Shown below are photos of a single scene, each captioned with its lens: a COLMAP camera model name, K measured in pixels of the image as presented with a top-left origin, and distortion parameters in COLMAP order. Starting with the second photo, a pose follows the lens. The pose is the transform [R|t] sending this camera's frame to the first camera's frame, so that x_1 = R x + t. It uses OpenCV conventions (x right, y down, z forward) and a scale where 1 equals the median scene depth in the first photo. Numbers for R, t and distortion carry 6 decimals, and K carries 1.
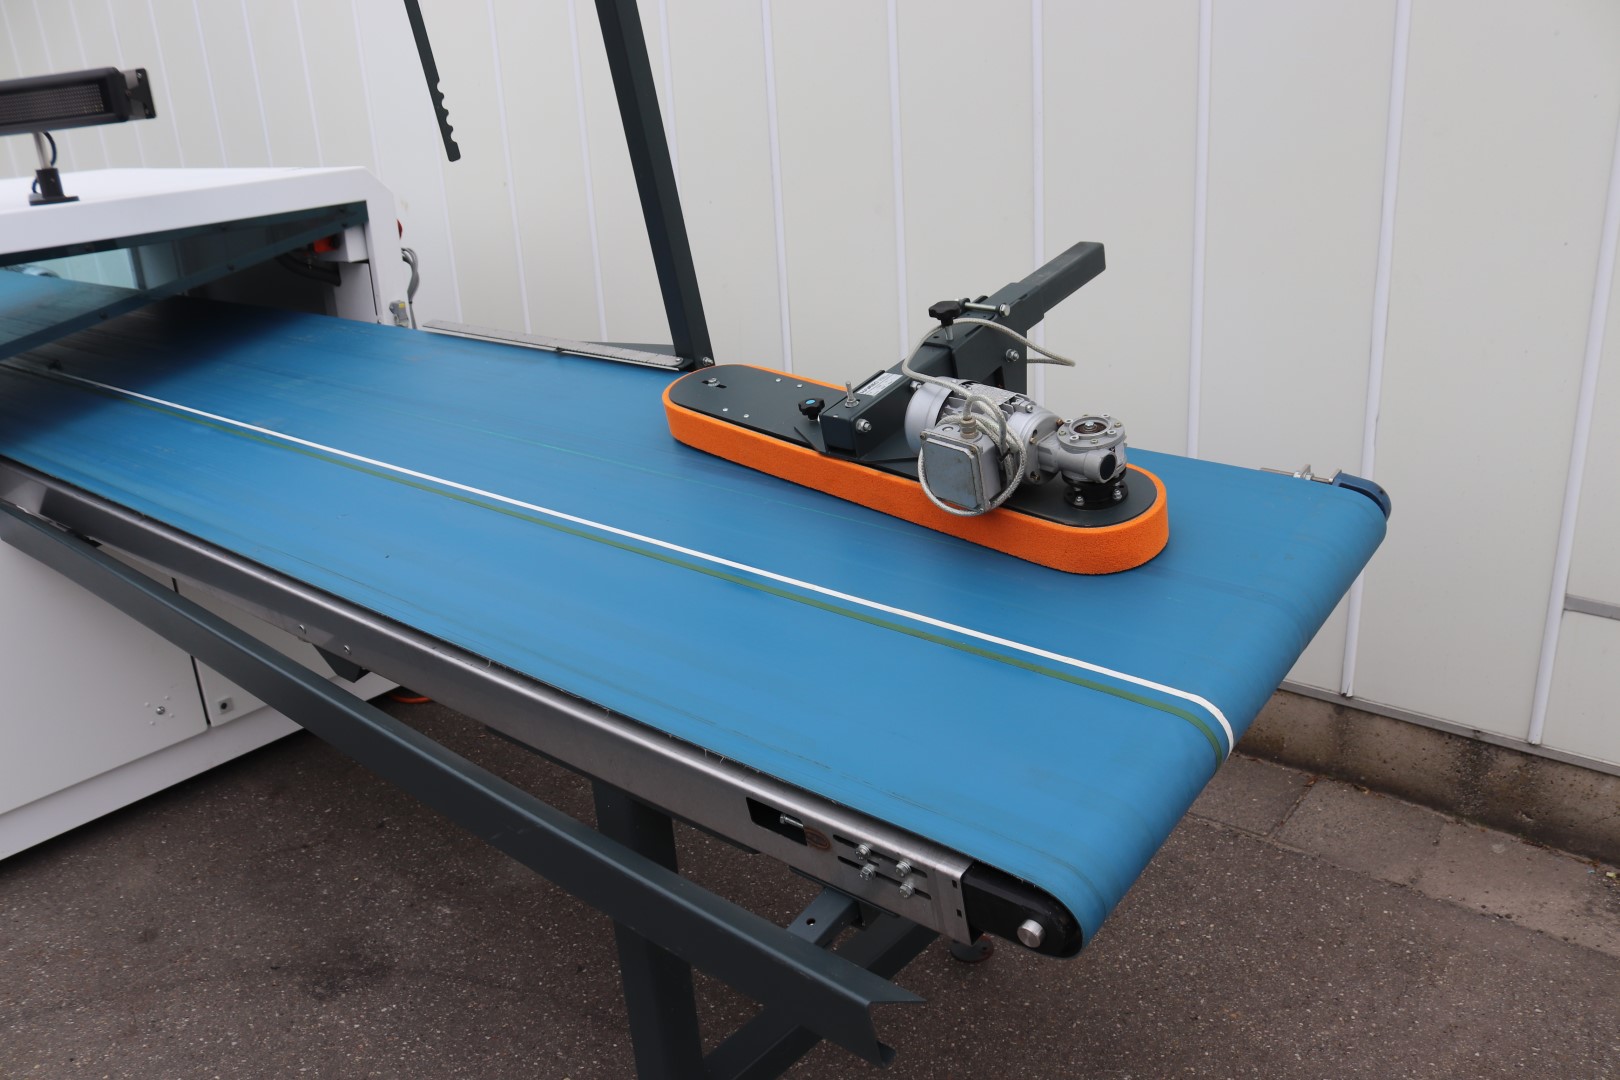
lens RADIAL K [[1369.6, 0, 829.0], [0, 1369.6, 557.4], [0, 0, 1]] dist [-0.164297, 0.148778]
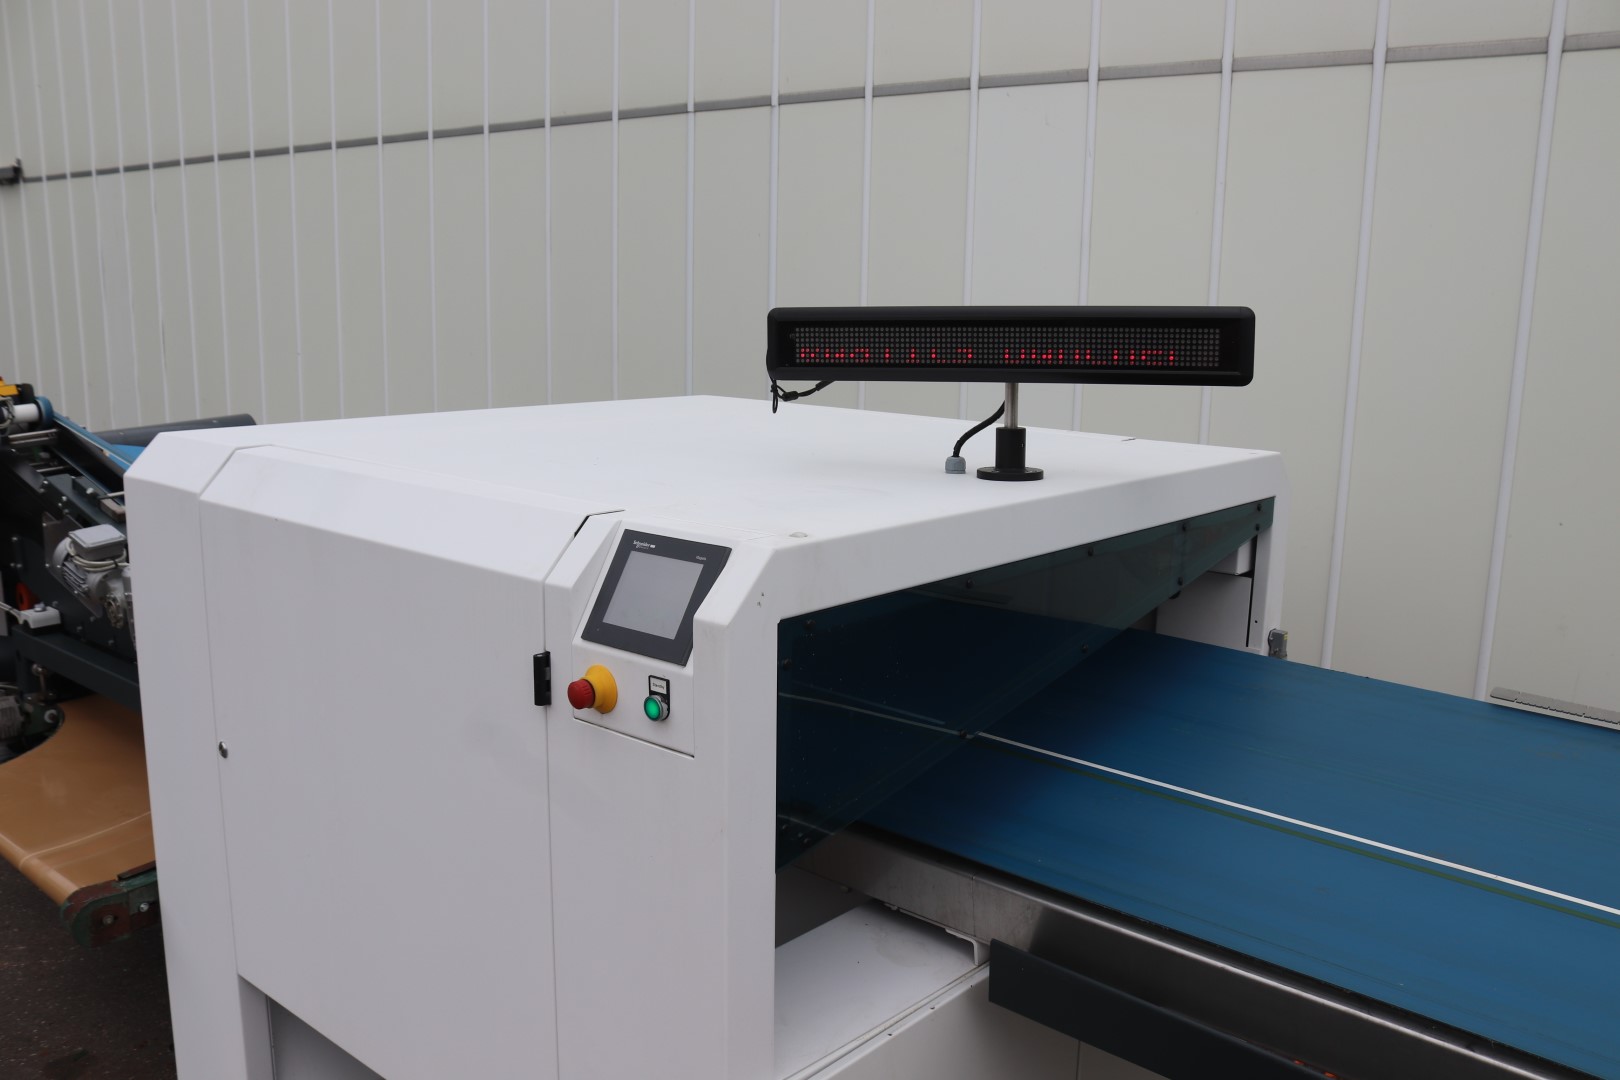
lens RADIAL K [[1369.6, 0, 829.0], [0, 1369.6, 557.4], [0, 0, 1]] dist [-0.164297, 0.148778]
pose [[0.997092, 0.076008, 0.005563, -0.700158], [-0.074098, 0.983931, -0.162449, -0.108116], [-0.017821, 0.161564, 0.986701, 0.310225]]
